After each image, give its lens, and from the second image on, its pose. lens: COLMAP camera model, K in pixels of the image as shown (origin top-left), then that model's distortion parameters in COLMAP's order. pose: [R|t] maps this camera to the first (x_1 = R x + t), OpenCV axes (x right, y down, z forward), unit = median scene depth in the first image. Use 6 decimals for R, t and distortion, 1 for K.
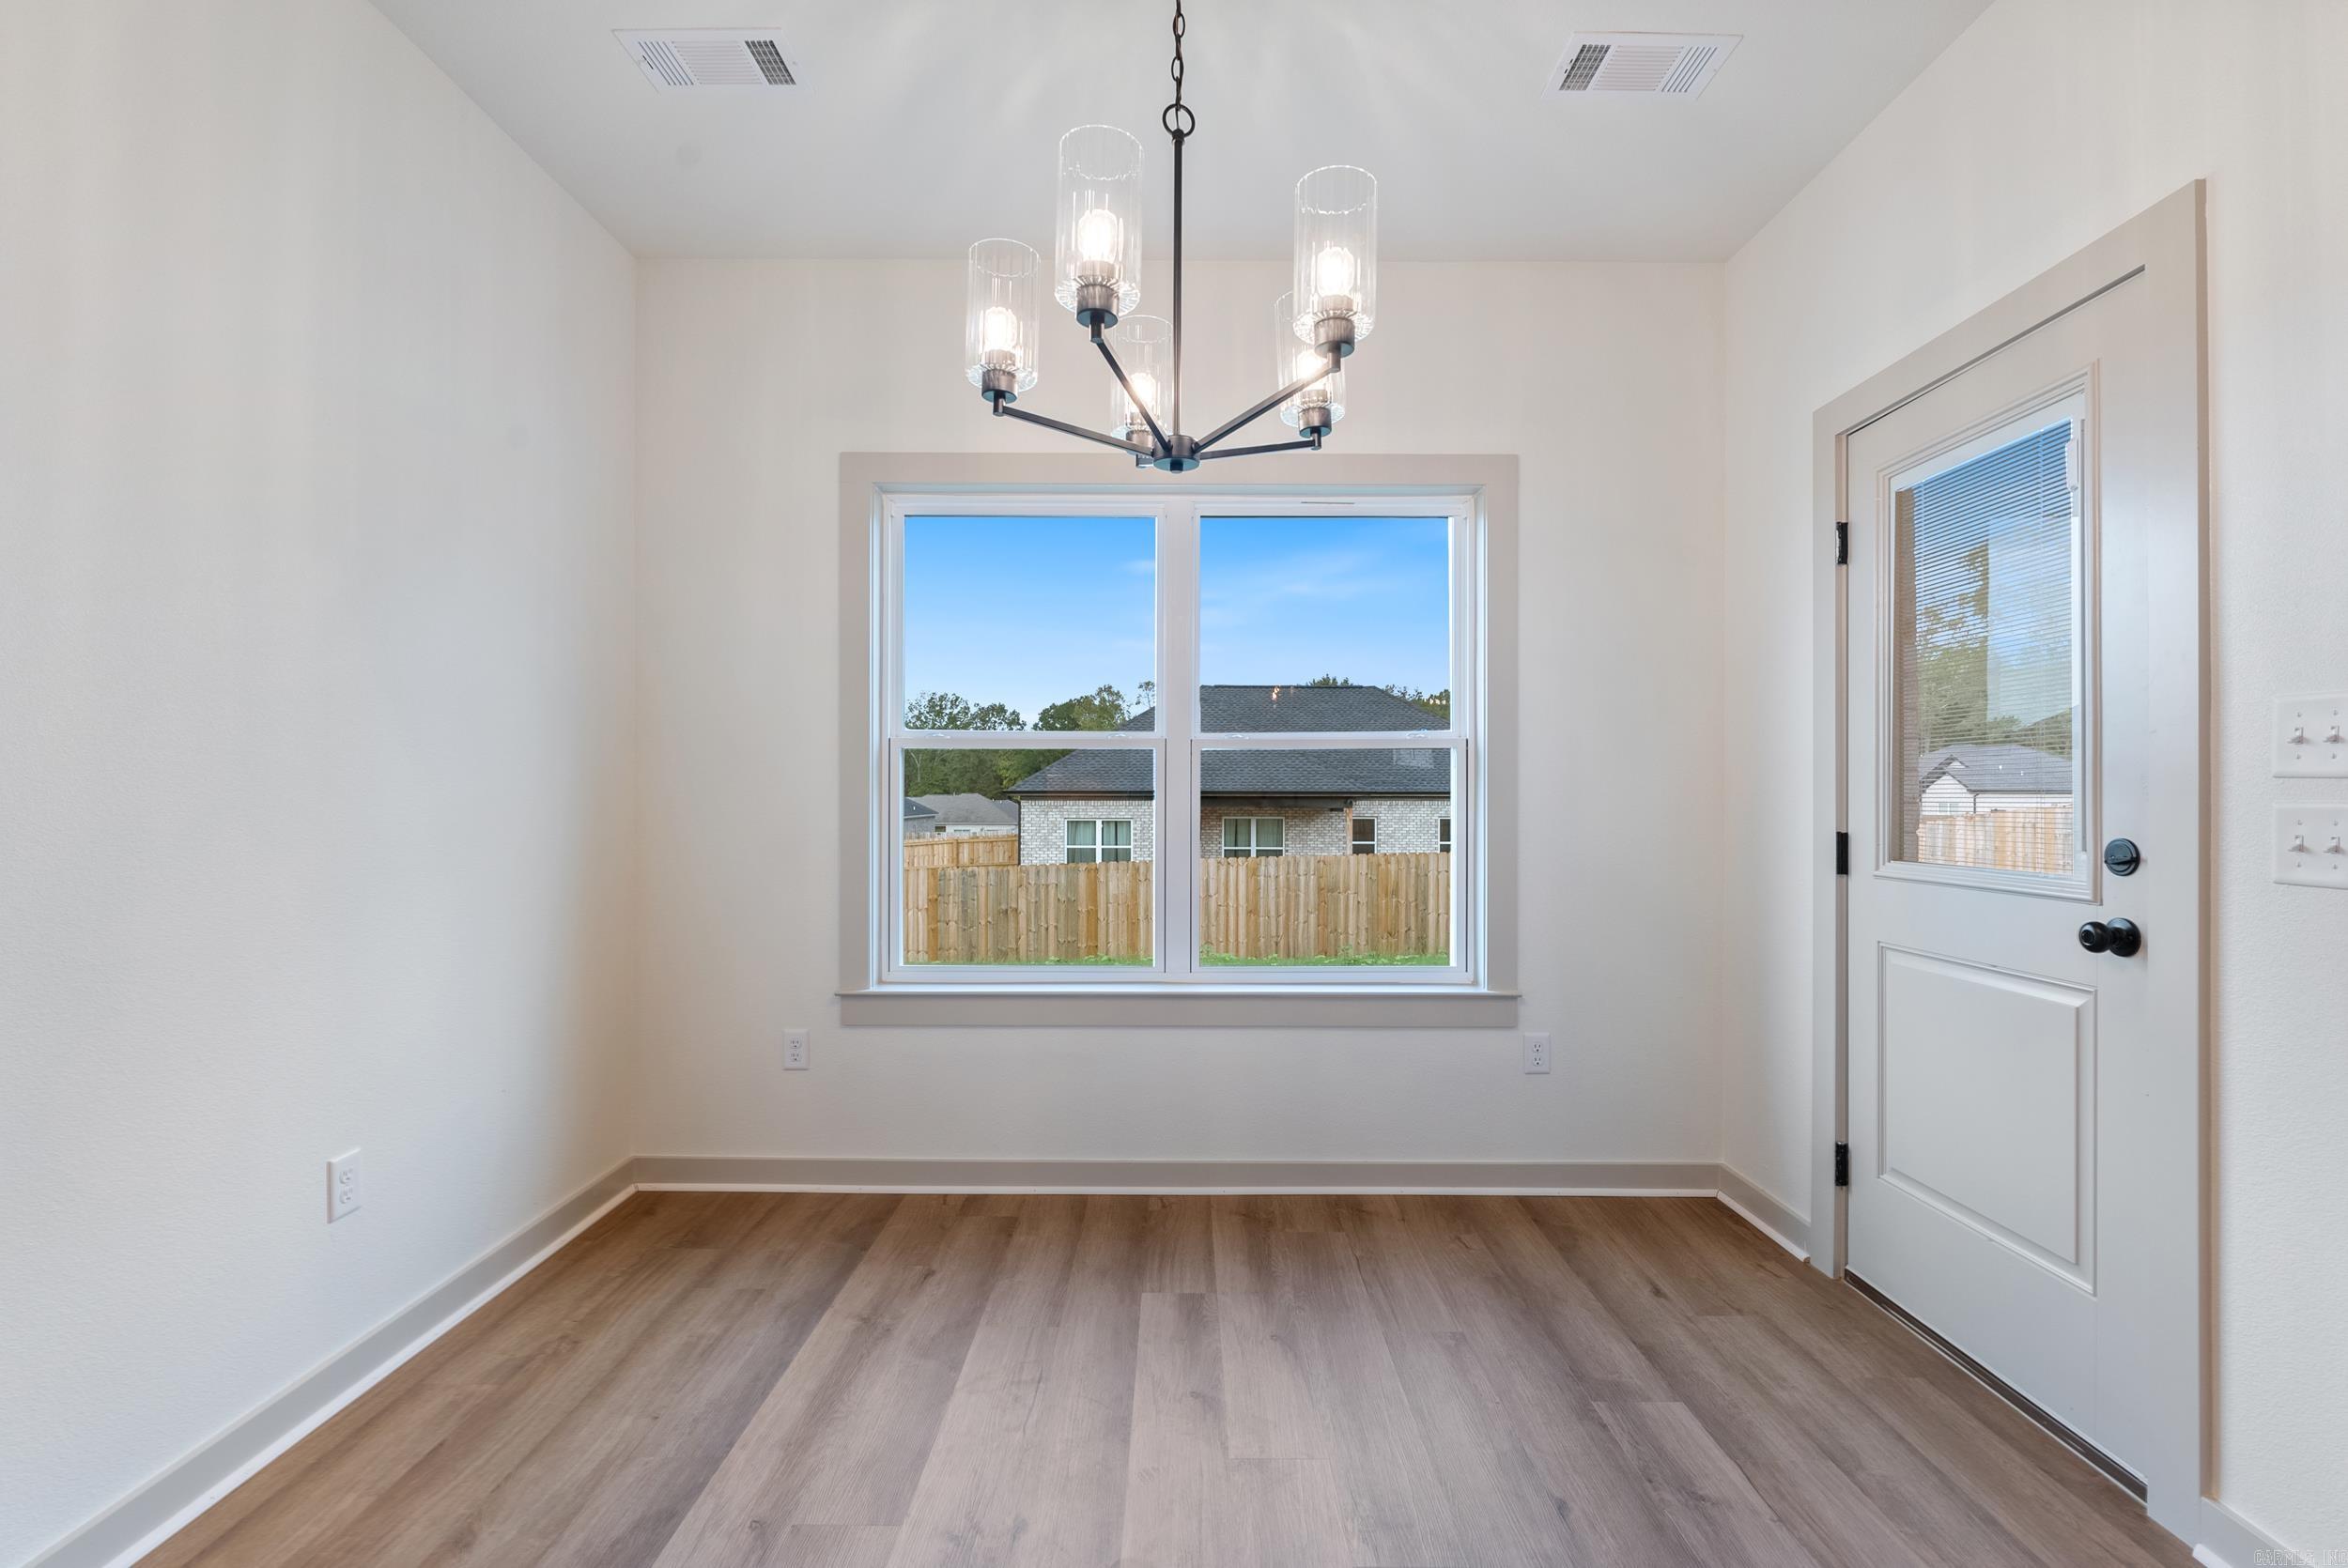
lens RADIAL K [[1038.4, 0, 1174.1], [0, 1038.4, 793.4], [0, 0, 1]] dist [-0.007787, 0.000920]
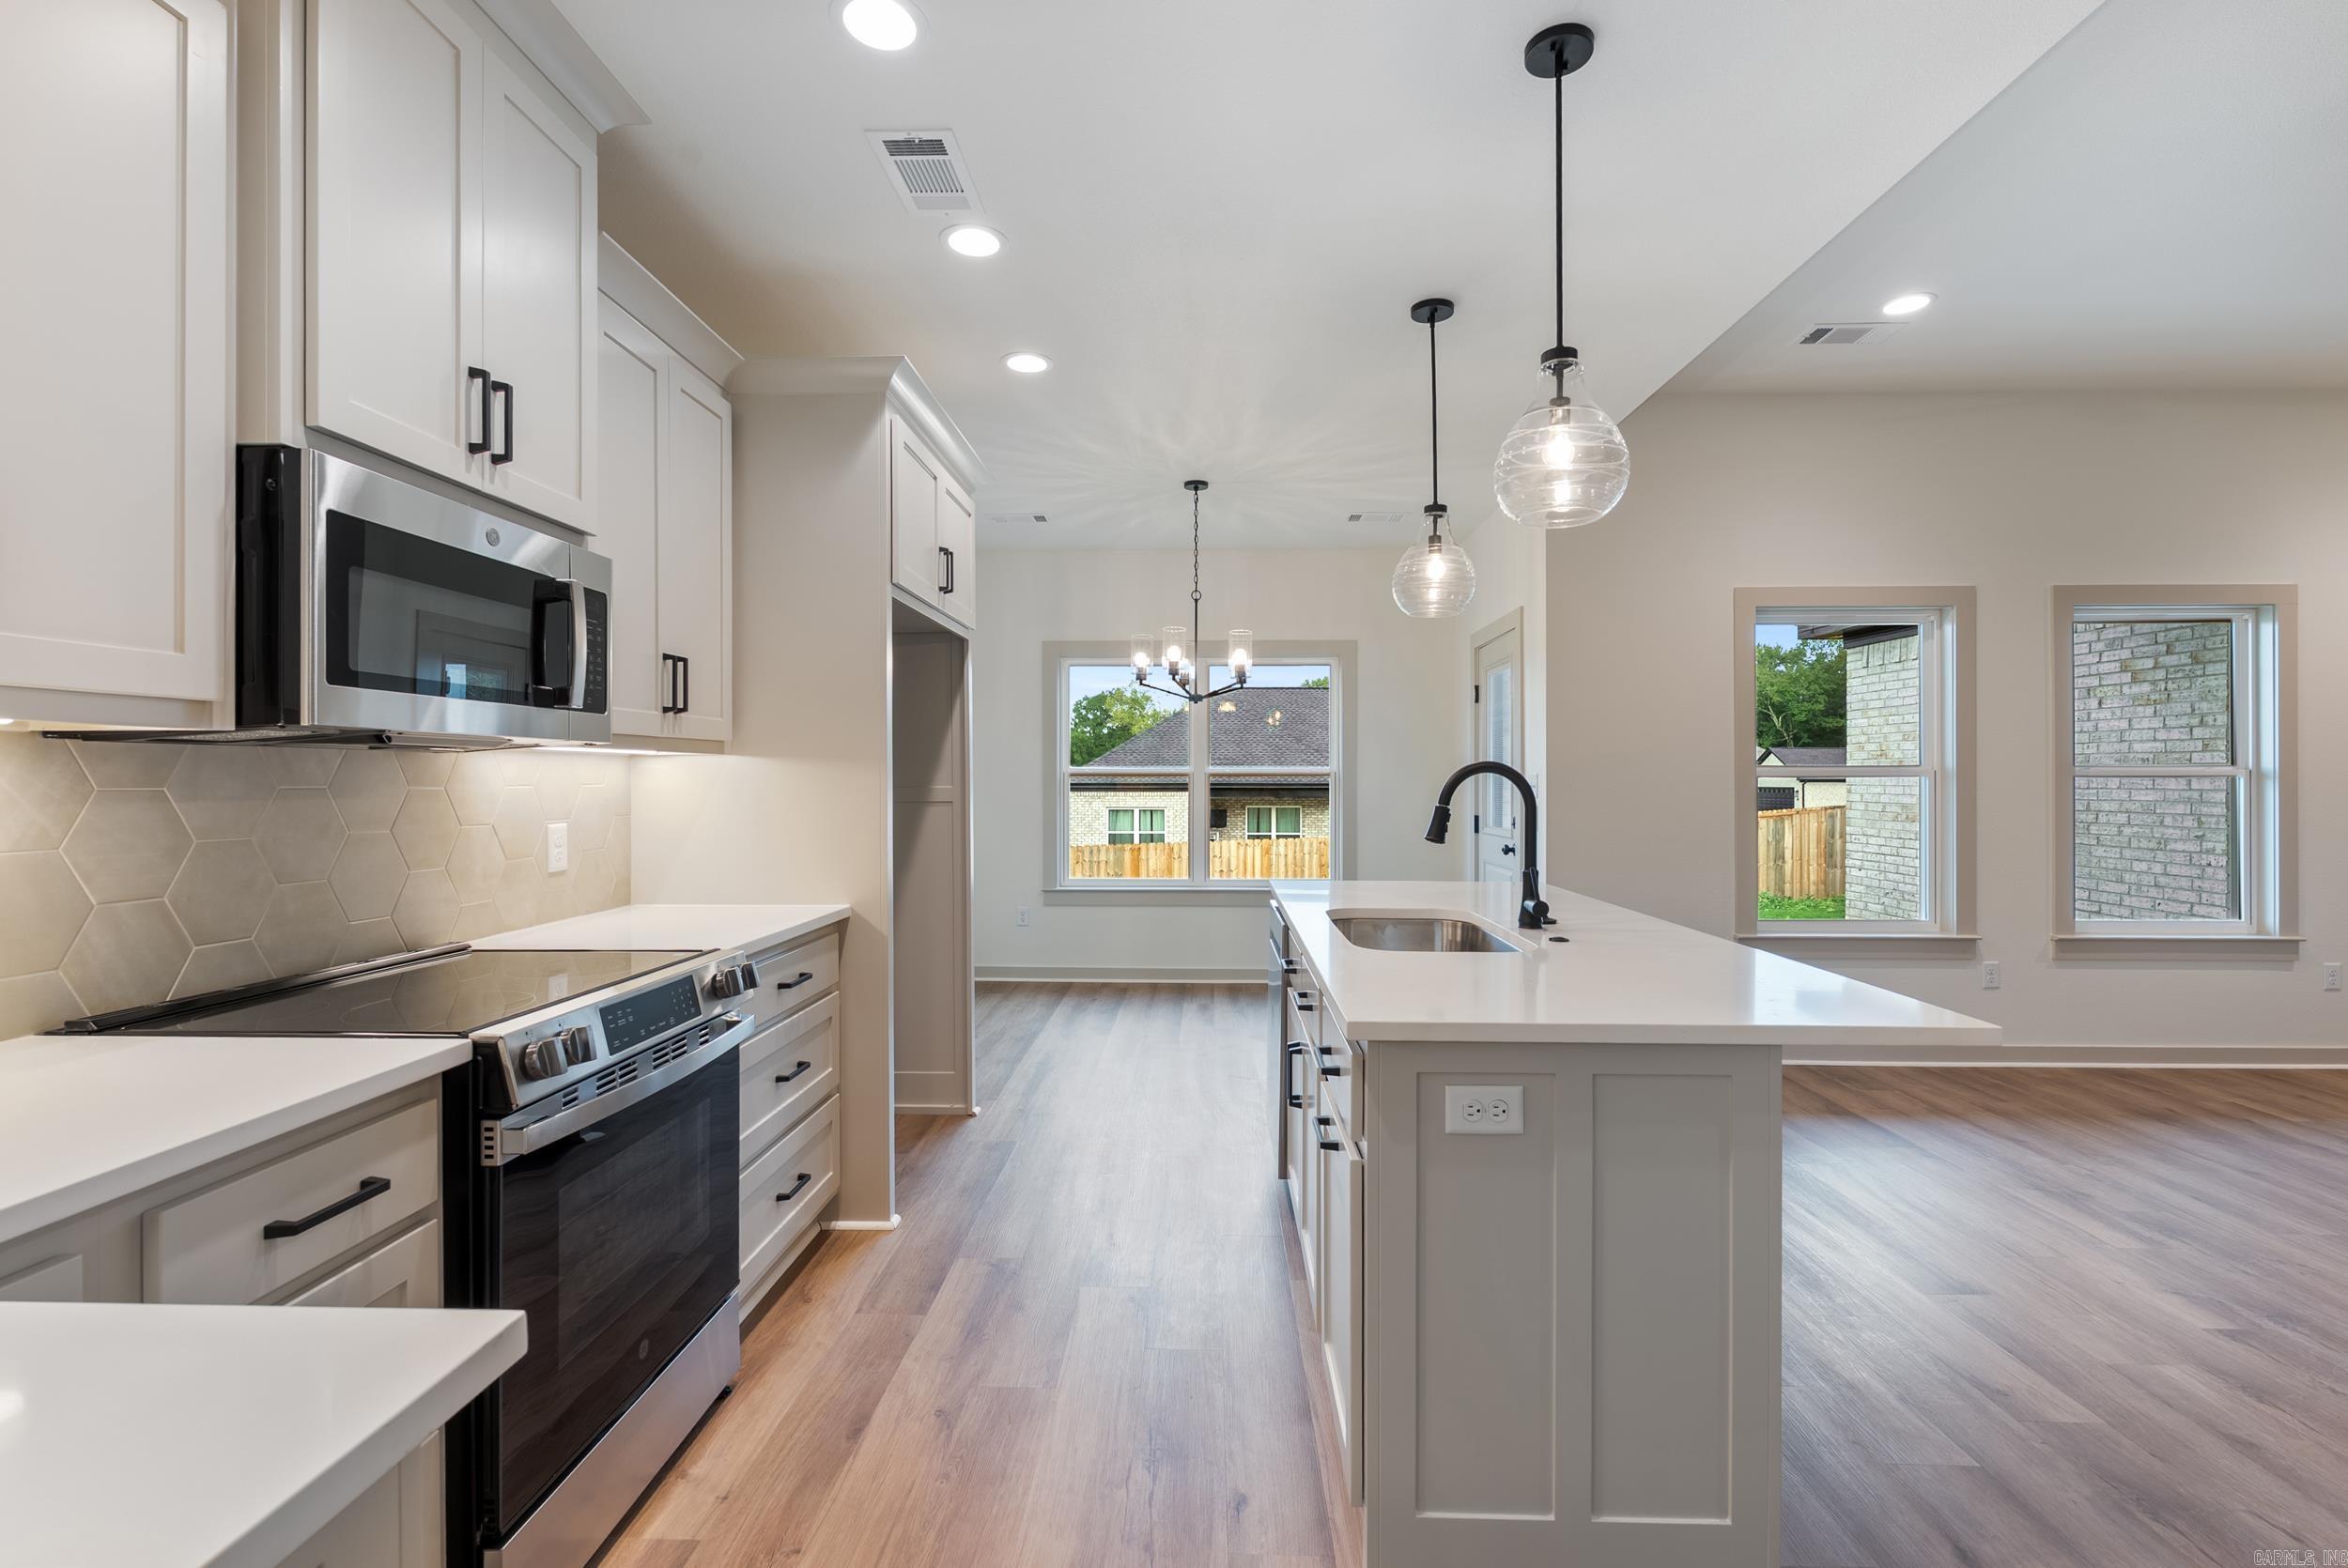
lens RADIAL K [[1038.4, 0, 1172.4], [0, 1038.4, 781.2], [0, 0, 1]] dist [-0.007787, 0.000920]
pose [[0.999533, -0.001401, -0.030542, 0.002374], [0.001391, 0.999999, -0.000333, -0.005696], [0.030542, 0.000291, 0.999533, -0.197523]]
